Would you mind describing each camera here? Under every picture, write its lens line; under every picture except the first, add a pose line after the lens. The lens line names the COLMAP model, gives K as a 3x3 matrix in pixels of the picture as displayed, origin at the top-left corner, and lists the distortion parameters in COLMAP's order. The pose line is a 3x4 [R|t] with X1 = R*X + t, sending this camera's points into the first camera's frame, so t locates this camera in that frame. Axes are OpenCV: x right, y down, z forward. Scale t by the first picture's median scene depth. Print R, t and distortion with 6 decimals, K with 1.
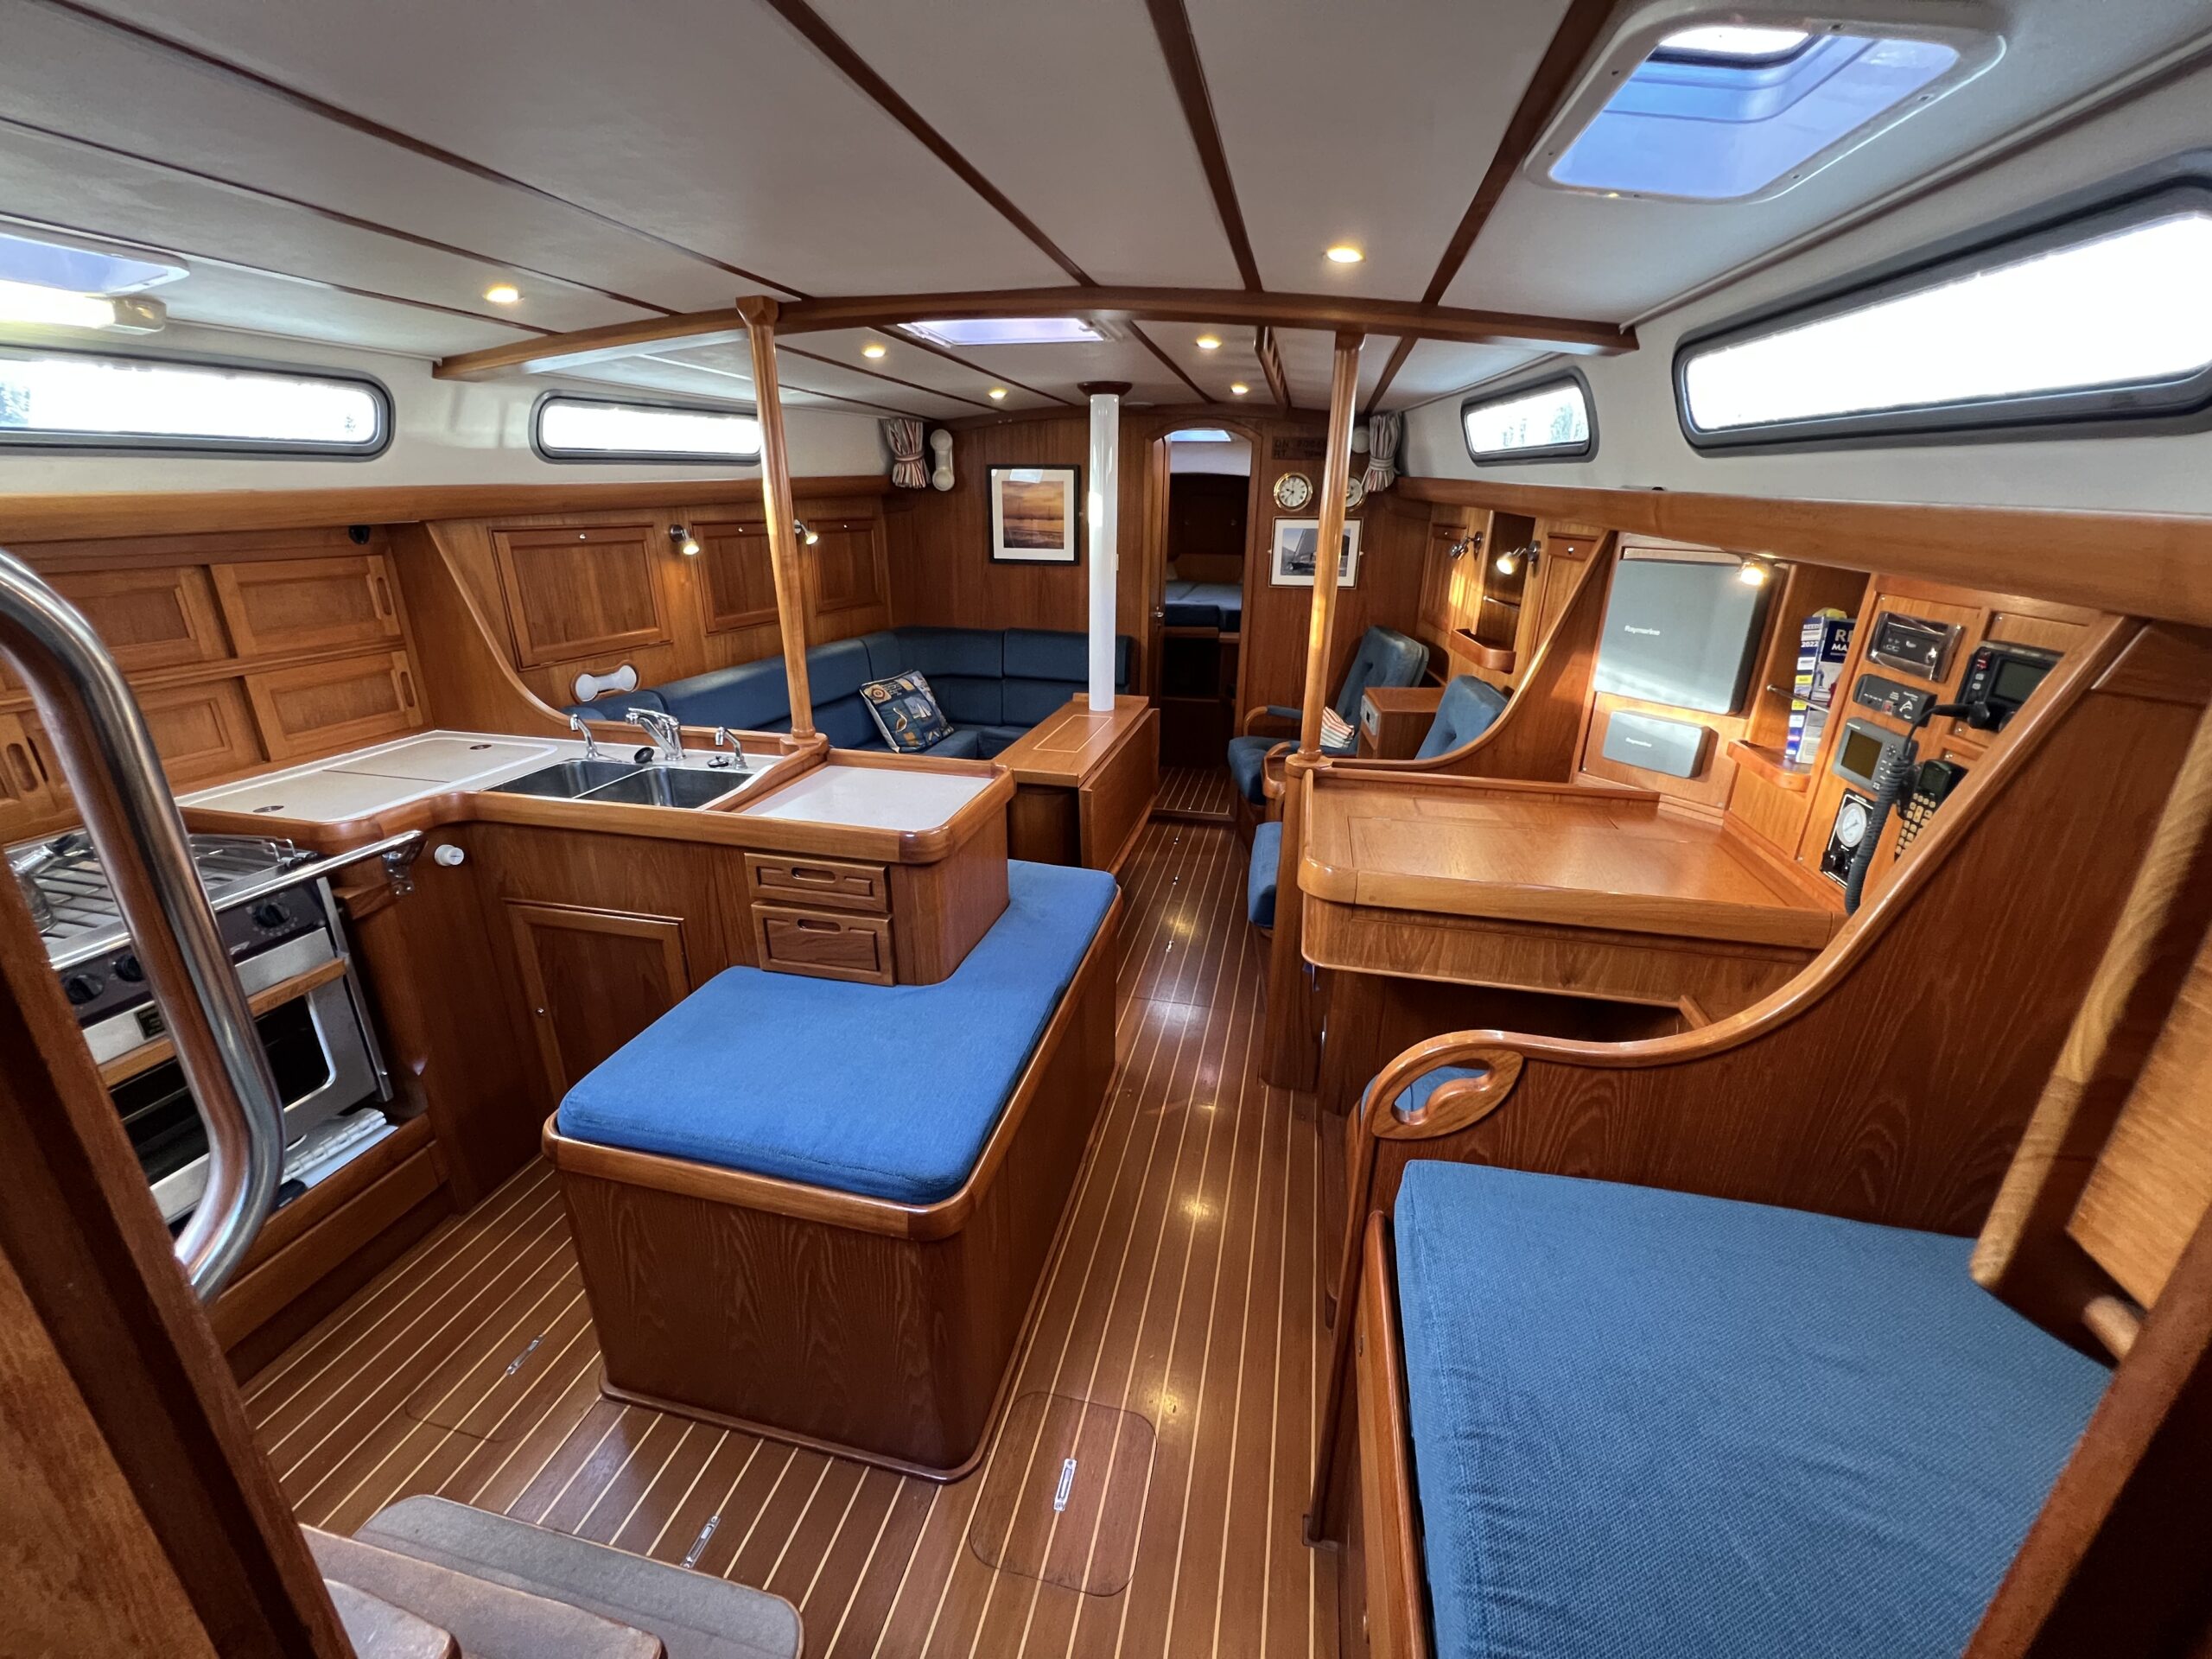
lens RADIAL K [[878.5, 0, 1103.0], [0, 878.5, 825.7], [0, 0, 1]] dist [-0.002939, -0.000796]
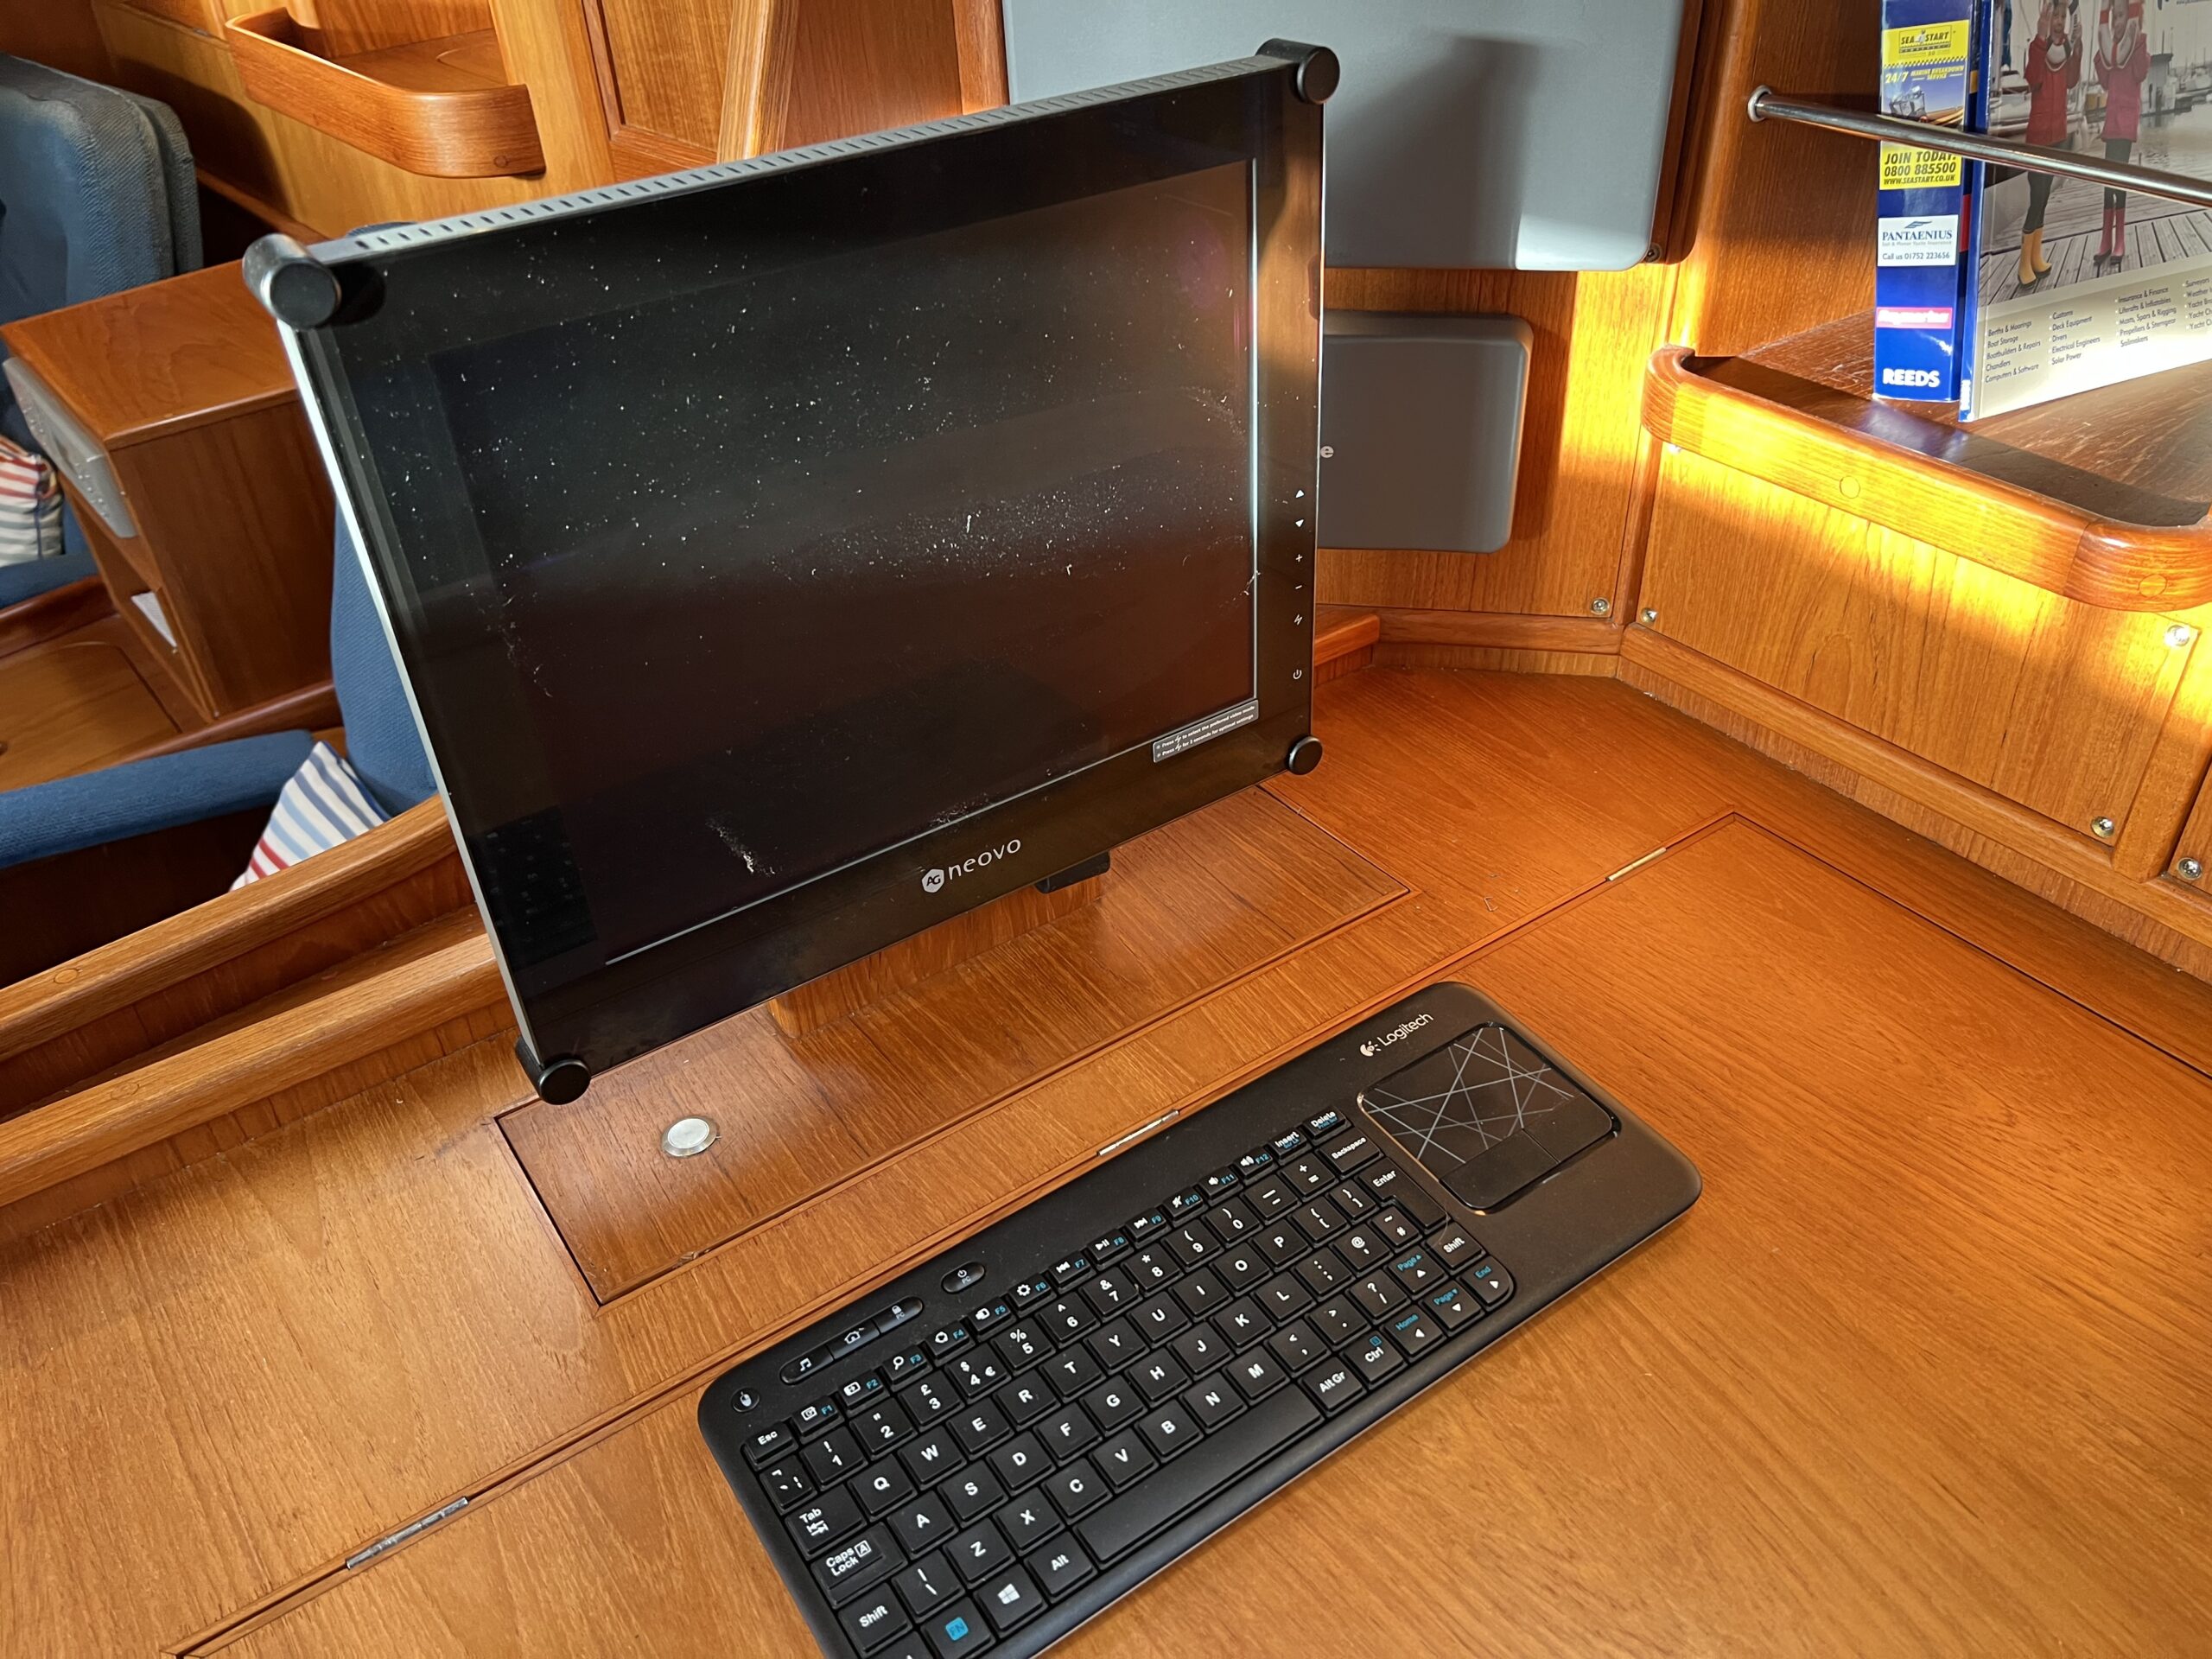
lens RADIAL K [[1653.0, 0, 1114.2], [0, 1653.0, 829.4], [0, 0, 1]] dist [0.036625, -0.048150]
pose [[0.672106, -0.454825, 0.584301, 0.392200], [0.292266, 0.887993, 0.355035, -0.237517], [-0.680334, -0.067850, 0.729755, 0.973808]]
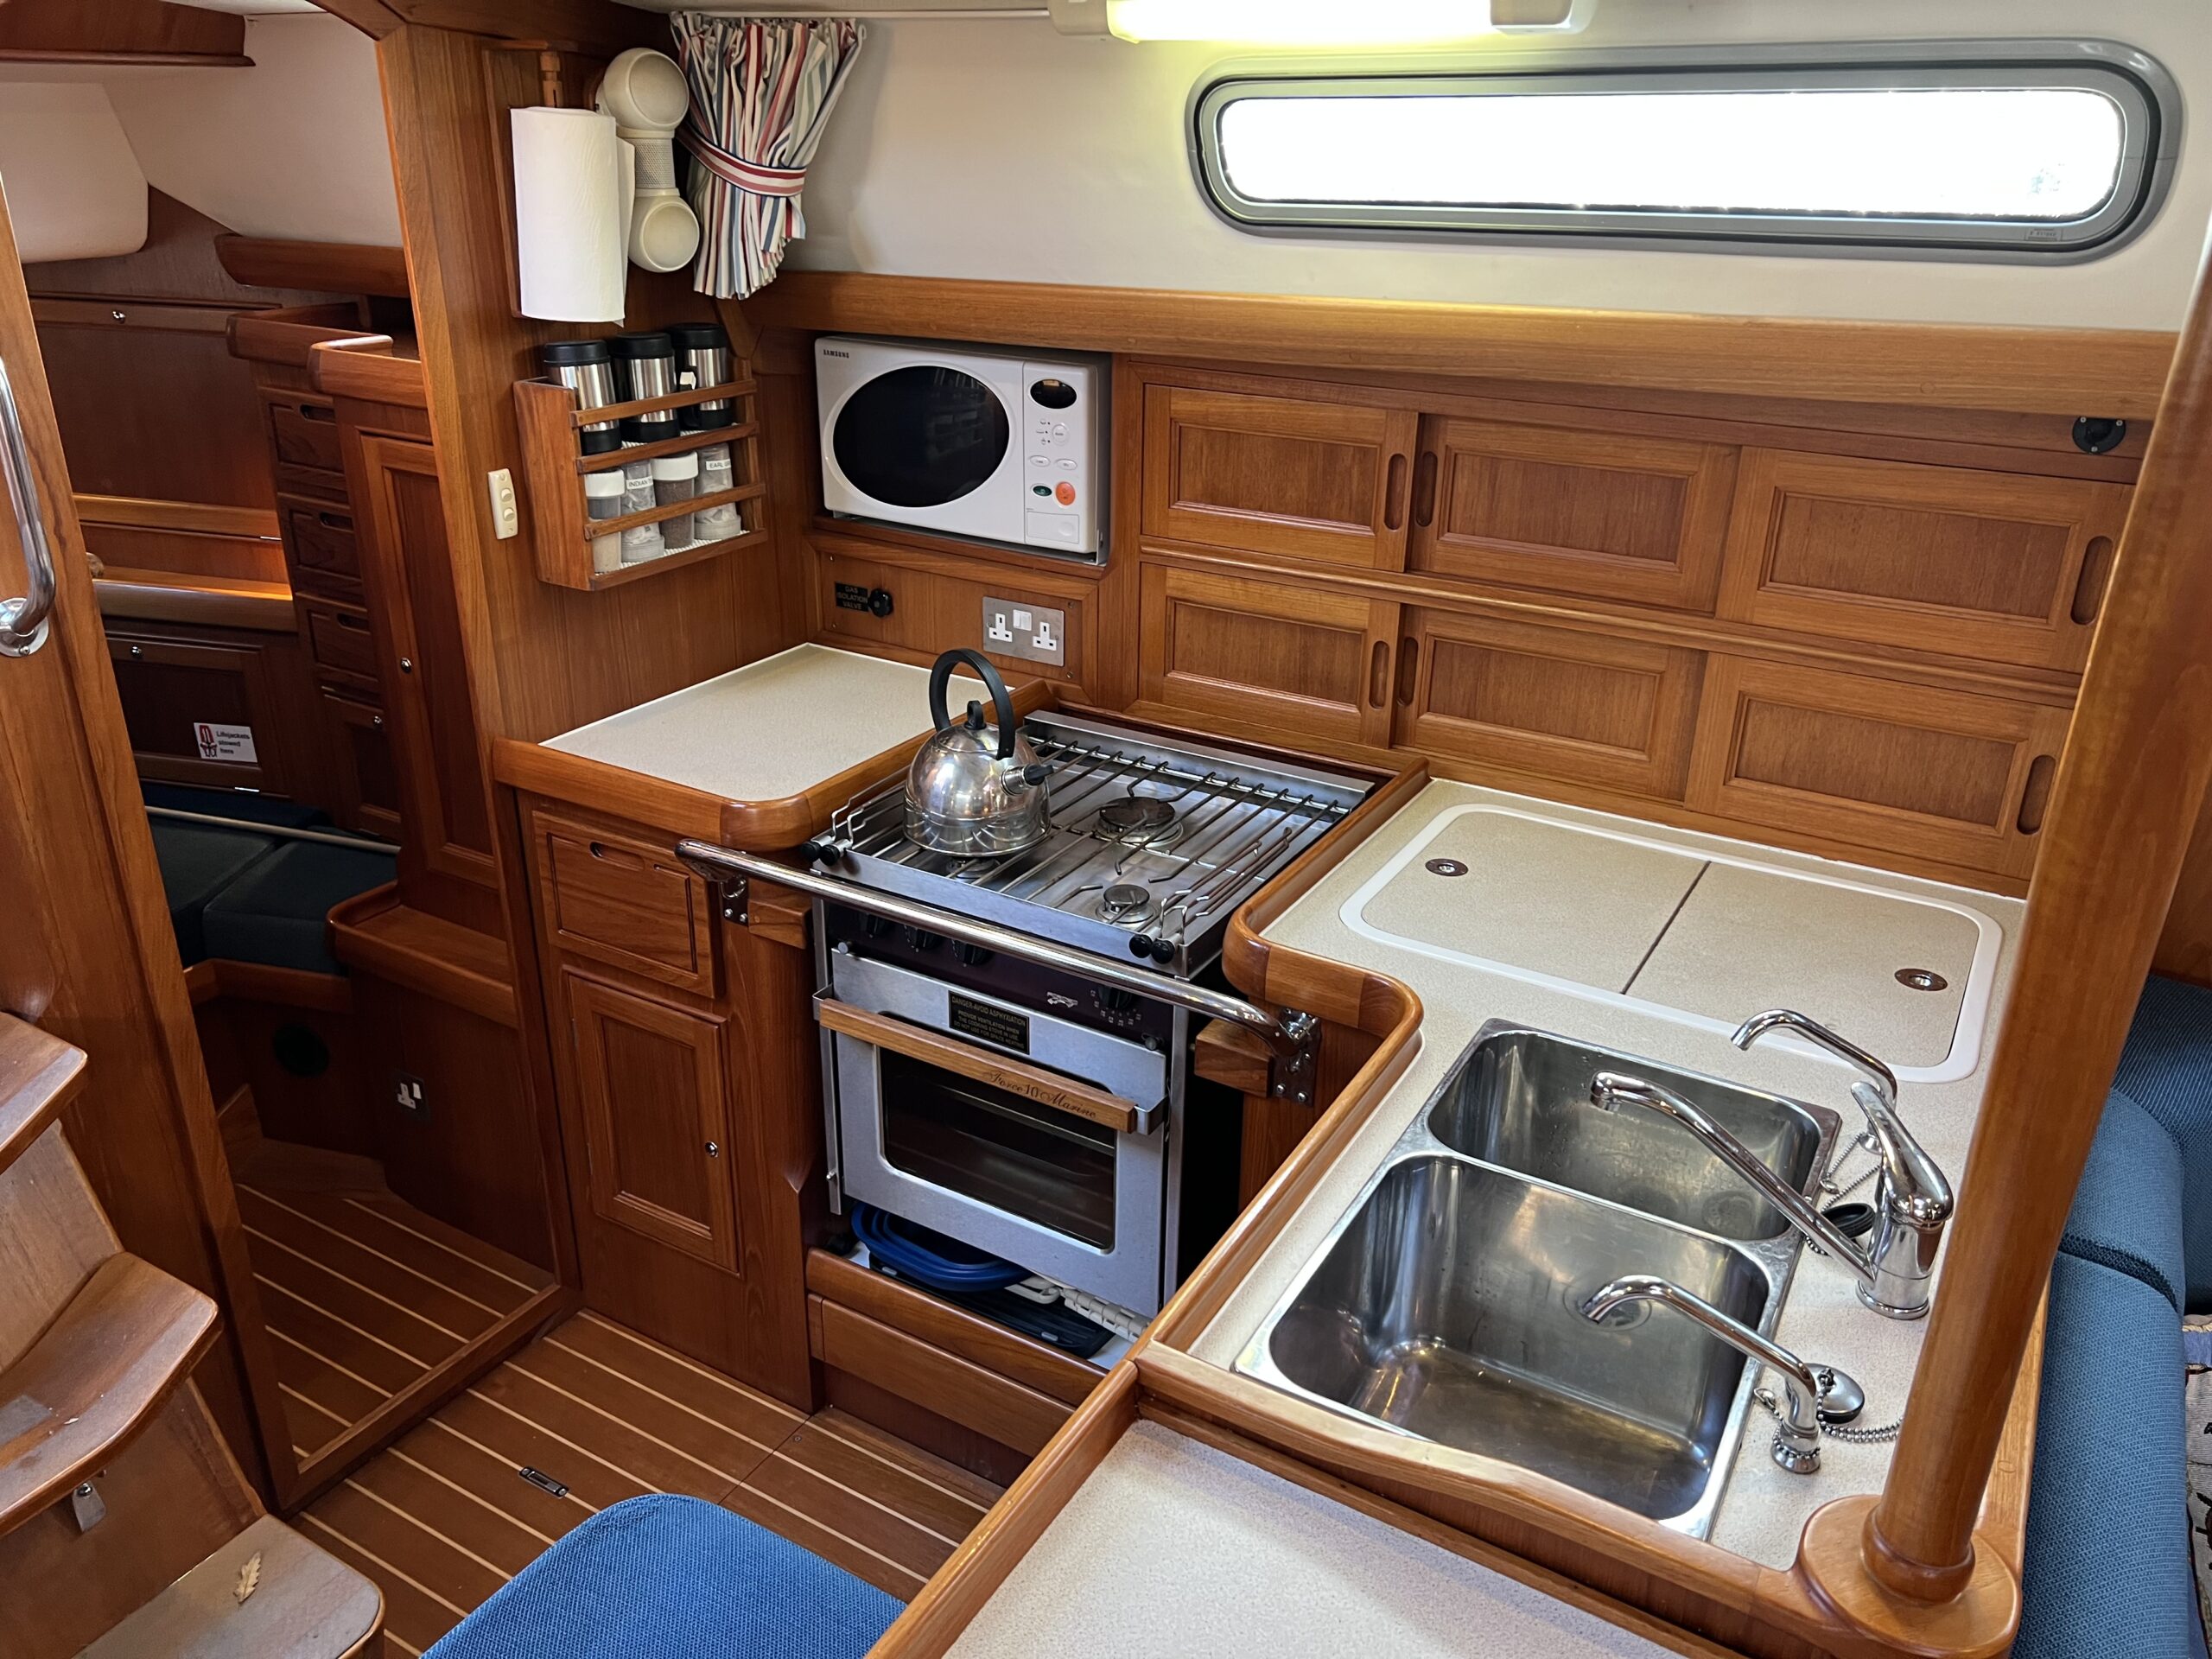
lens RADIAL K [[1653.0, 0, 1120.2], [0, 1653.0, 813.9], [0, 0, 1]] dist [0.036625, -0.048150]
pose [[-0.301549, 0.358534, -0.883471, 0.049678], [-0.348459, 0.821062, 0.452143, -0.587164], [0.887494, 0.444197, -0.122656, 1.198529]]
